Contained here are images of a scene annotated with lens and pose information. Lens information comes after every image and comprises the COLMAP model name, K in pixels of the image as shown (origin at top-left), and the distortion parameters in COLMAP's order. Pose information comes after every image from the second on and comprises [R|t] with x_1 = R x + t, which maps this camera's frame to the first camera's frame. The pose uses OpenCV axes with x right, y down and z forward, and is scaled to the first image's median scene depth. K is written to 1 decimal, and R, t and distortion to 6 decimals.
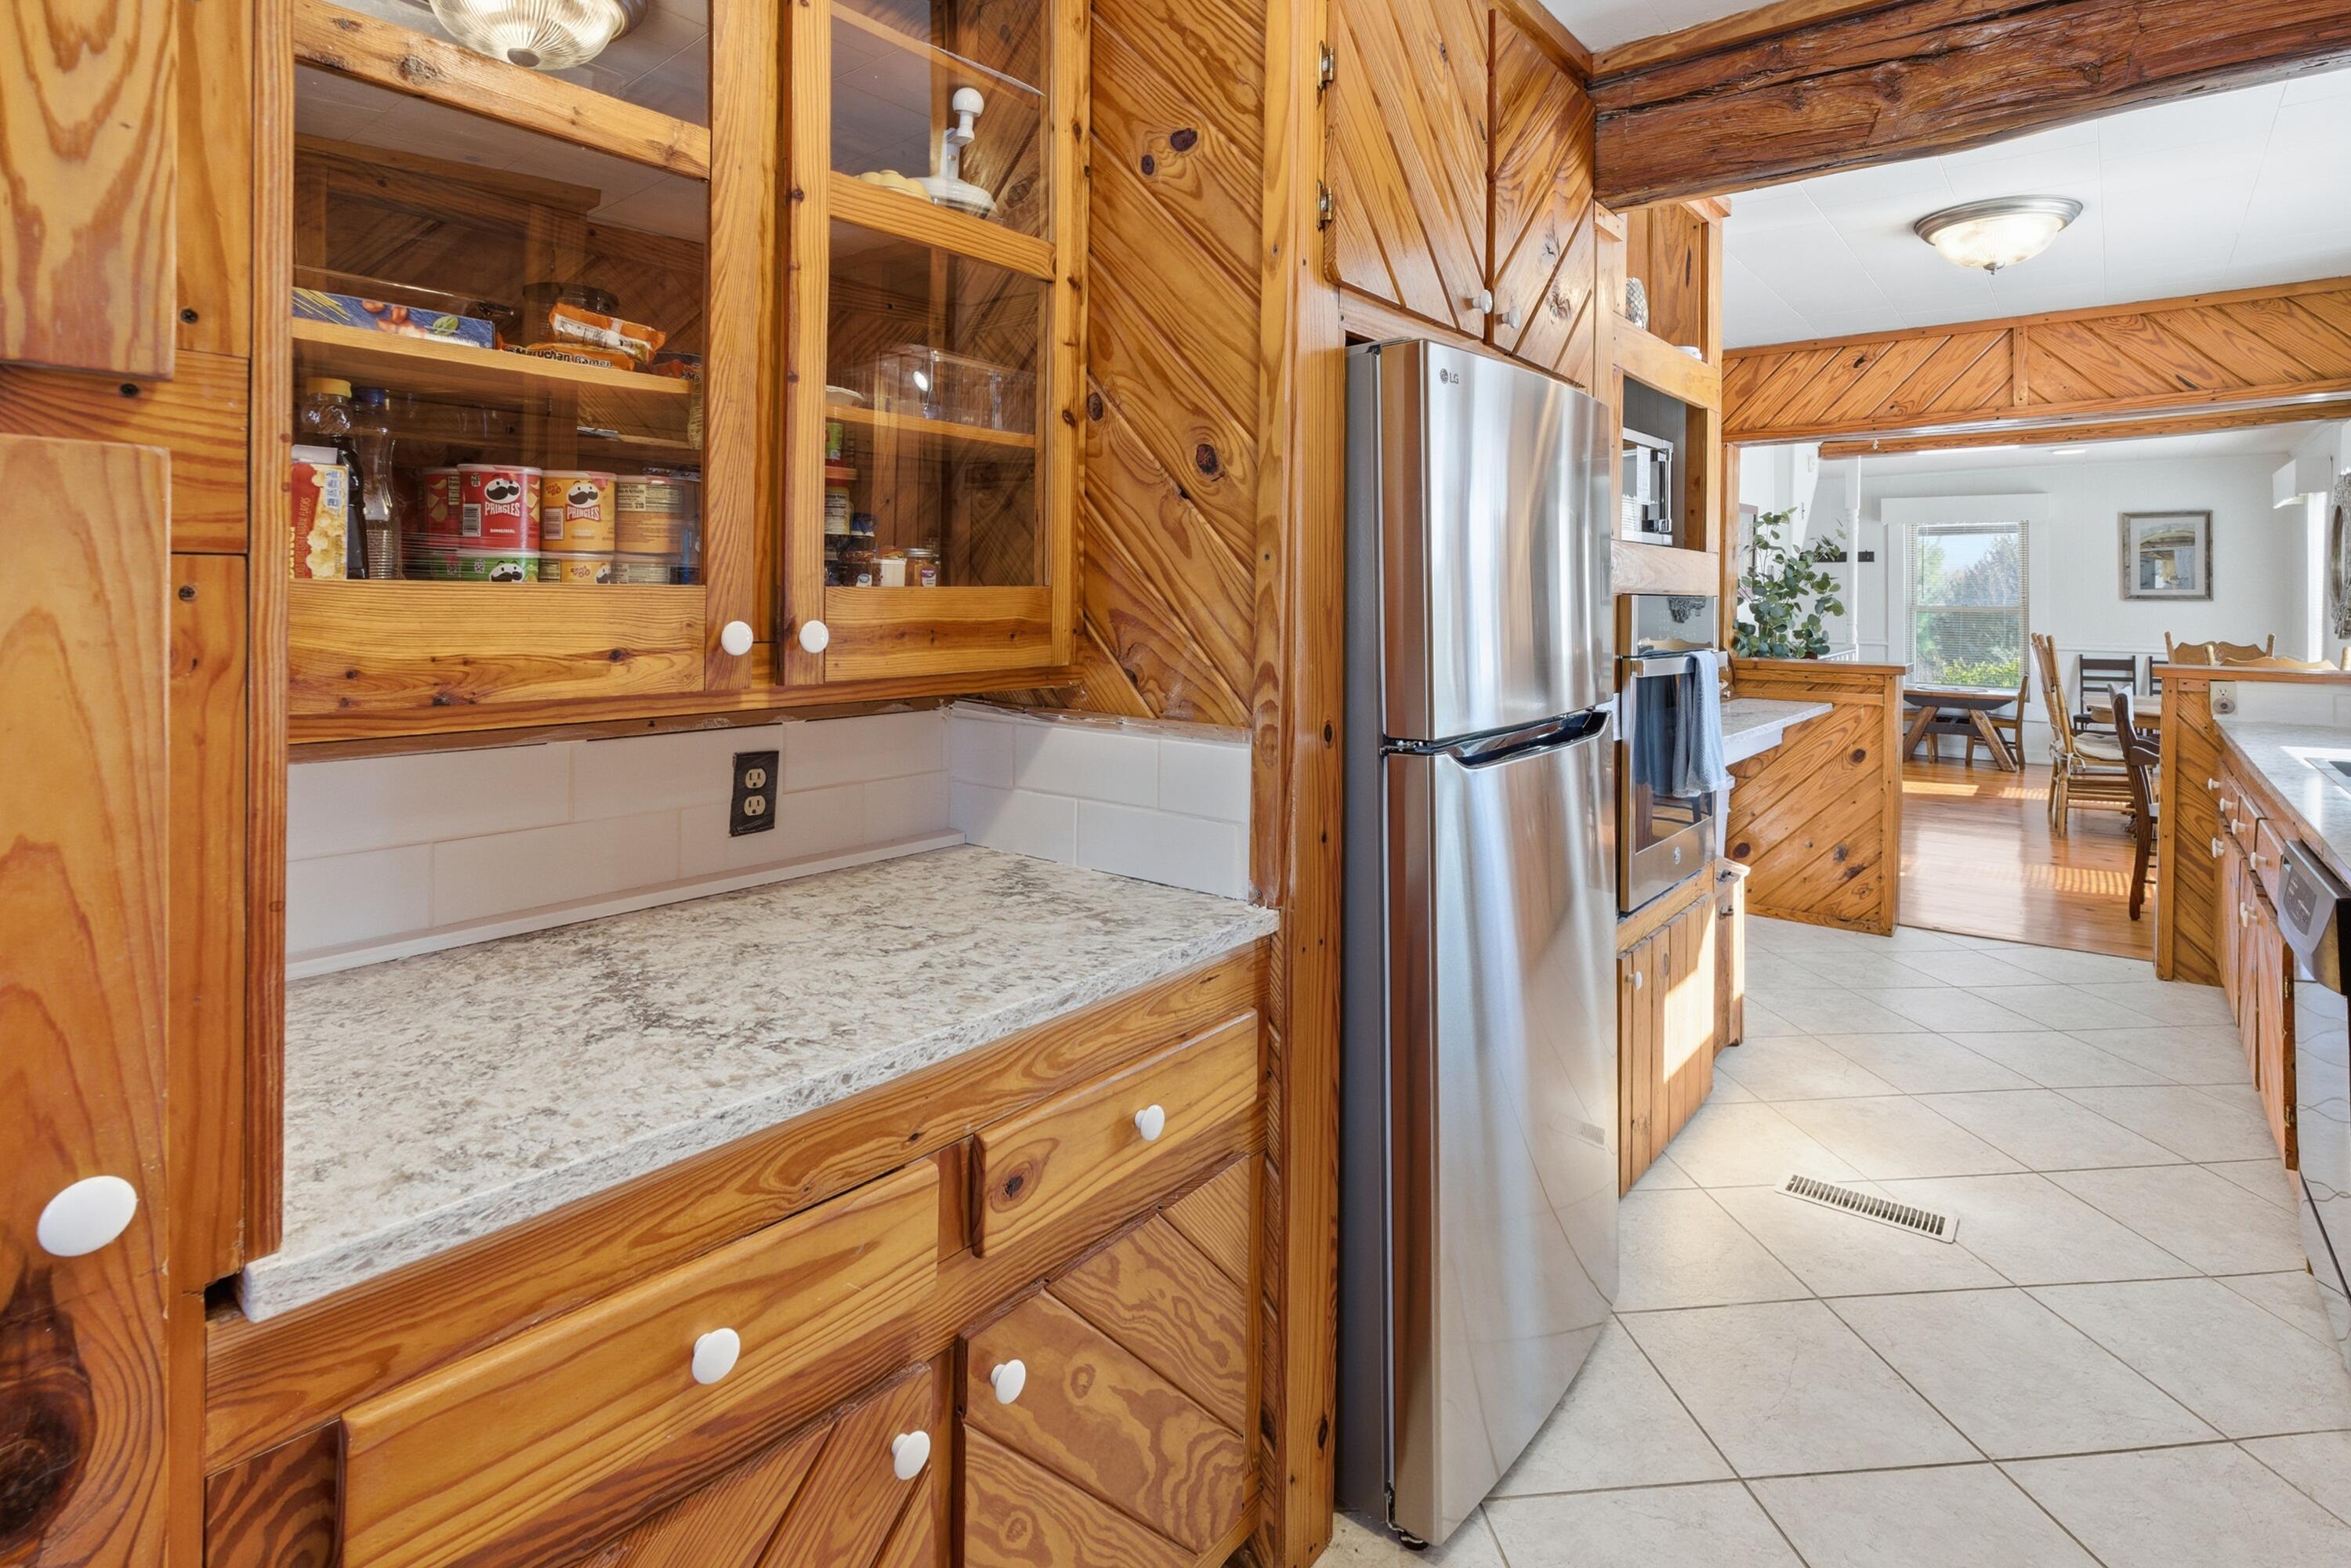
lens RADIAL K [[1147.3, 0, 1173.3], [0, 1147.3, 578.0], [0, 0, 1]] dist [-0.004081, -0.000508]
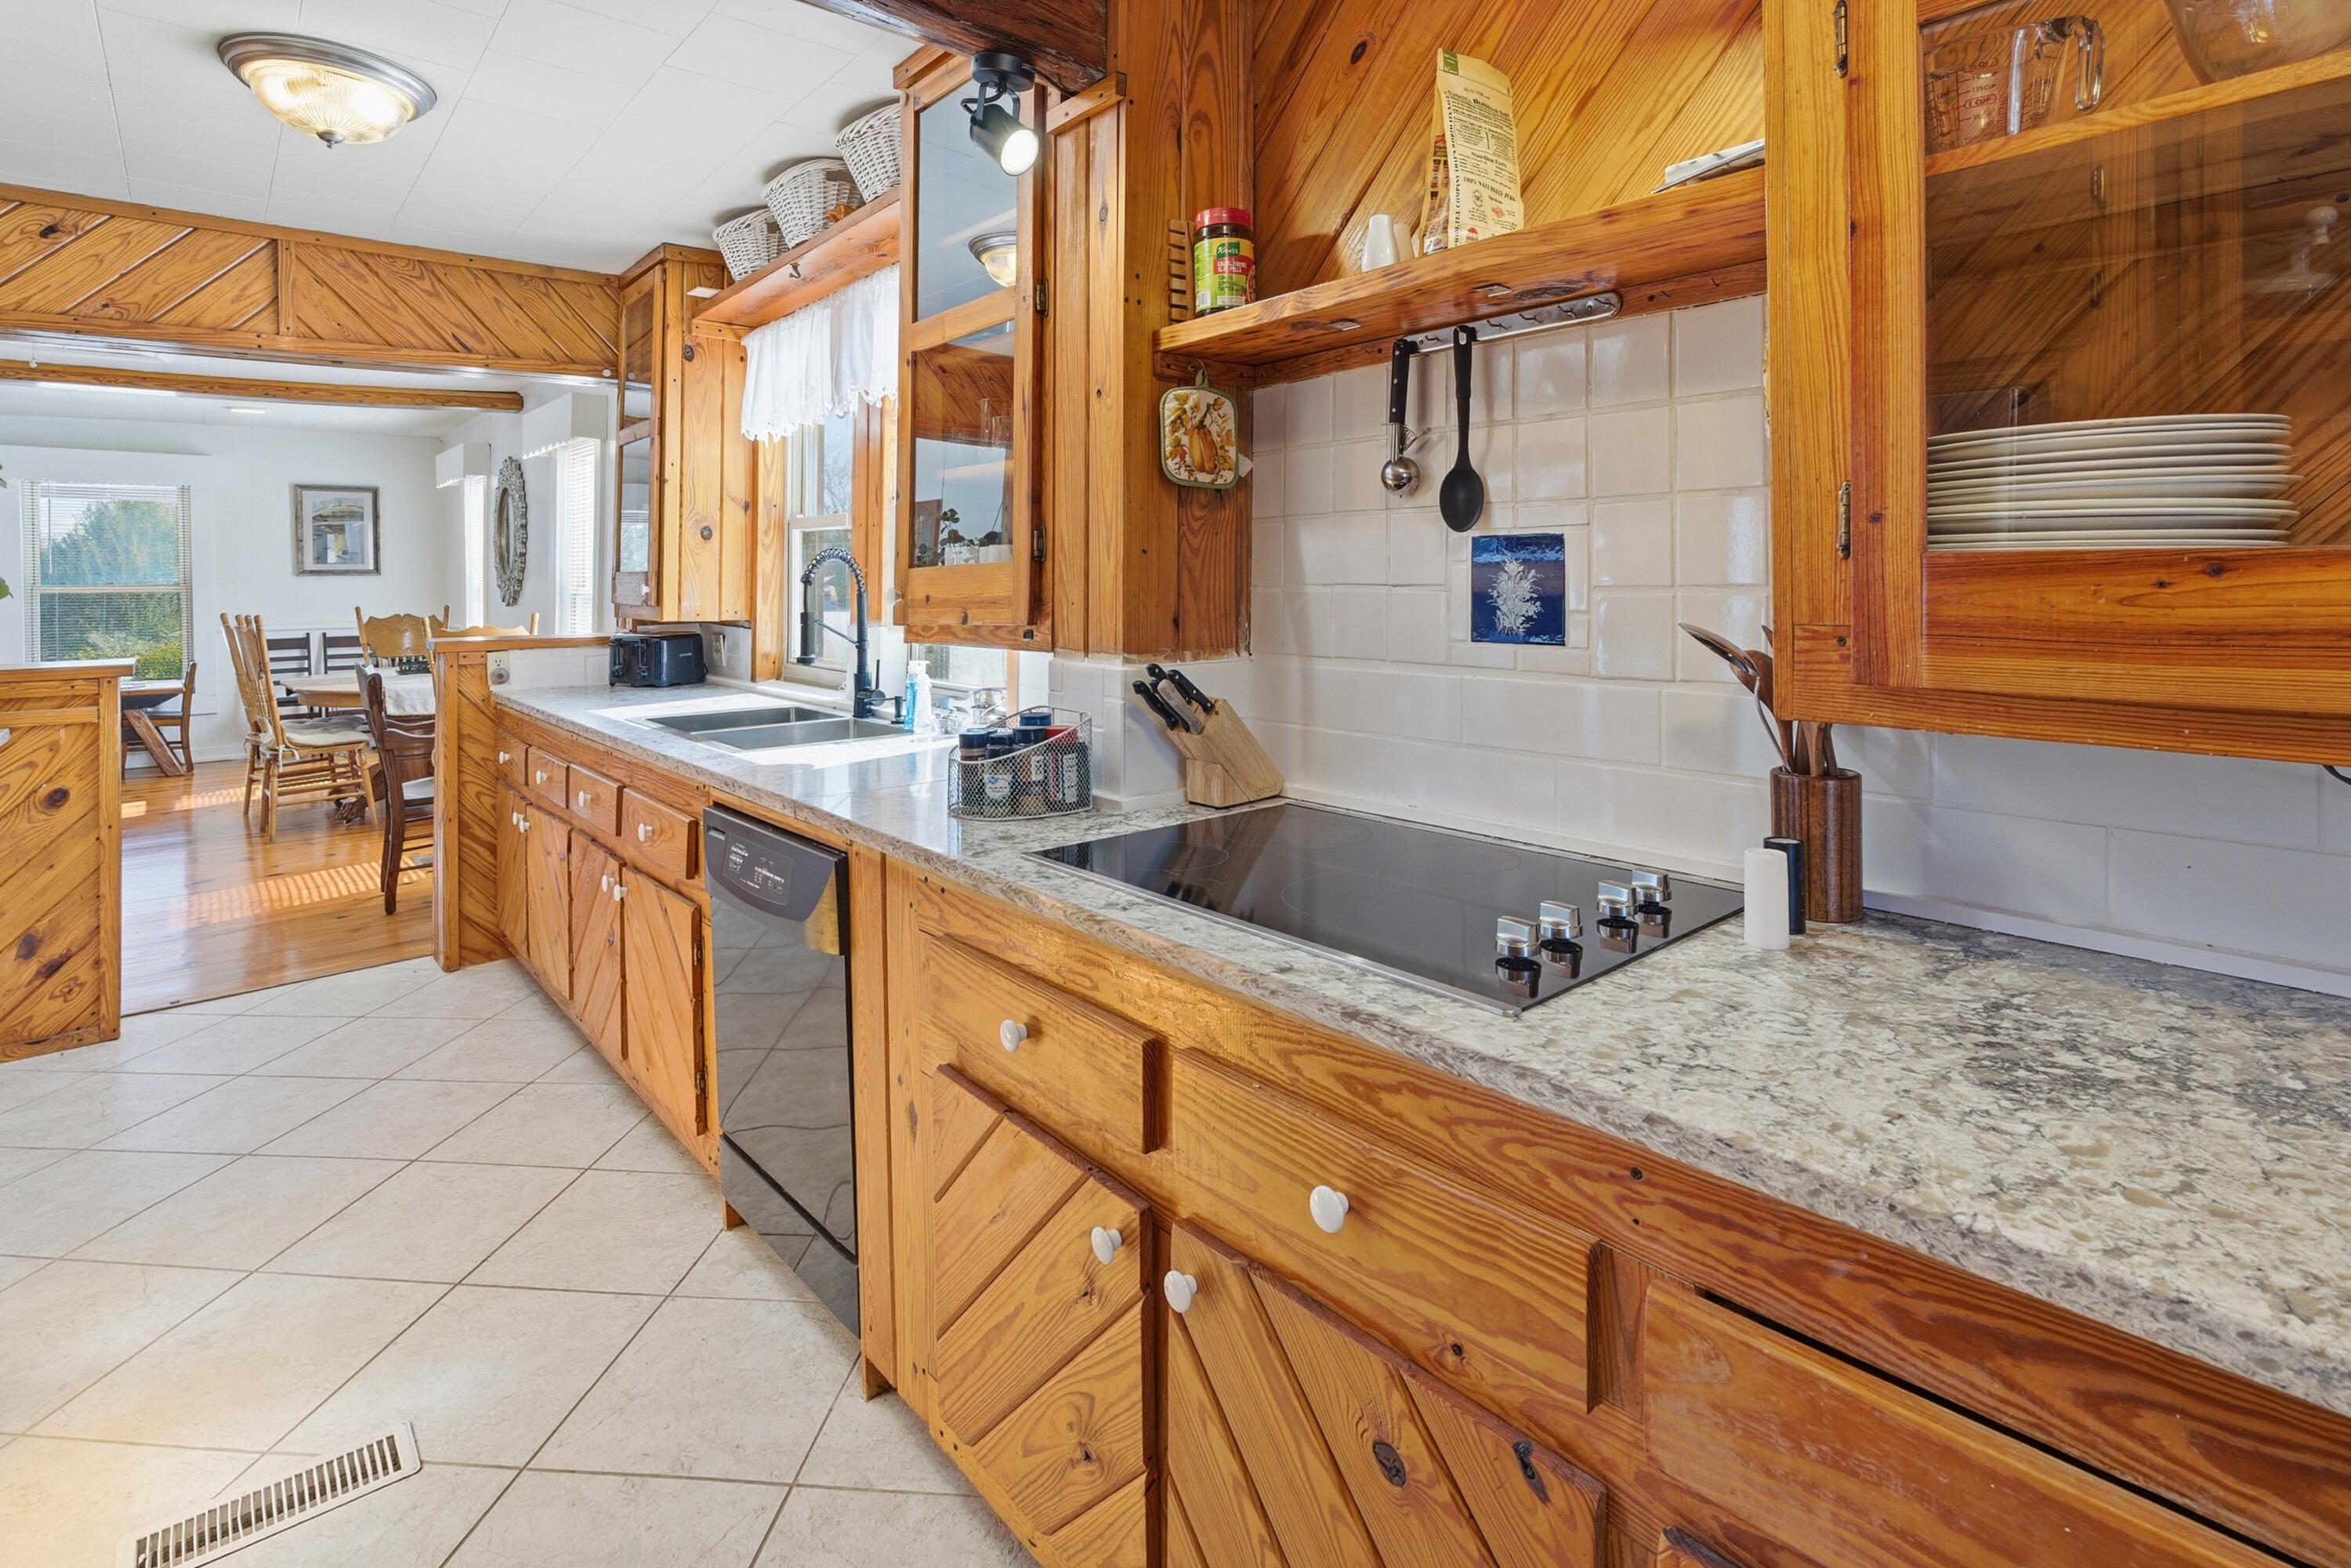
lens RADIAL K [[1147.3, 0, 1173.3], [0, 1147.3, 578.0], [0, 0, 1]] dist [-0.004081, -0.000508]
pose [[0.174508, -0.012424, 0.984577, 0.036494], [-0.005915, 0.999889, 0.013665, 0.008119], [-0.984638, -0.008208, 0.174415, 0.216092]]
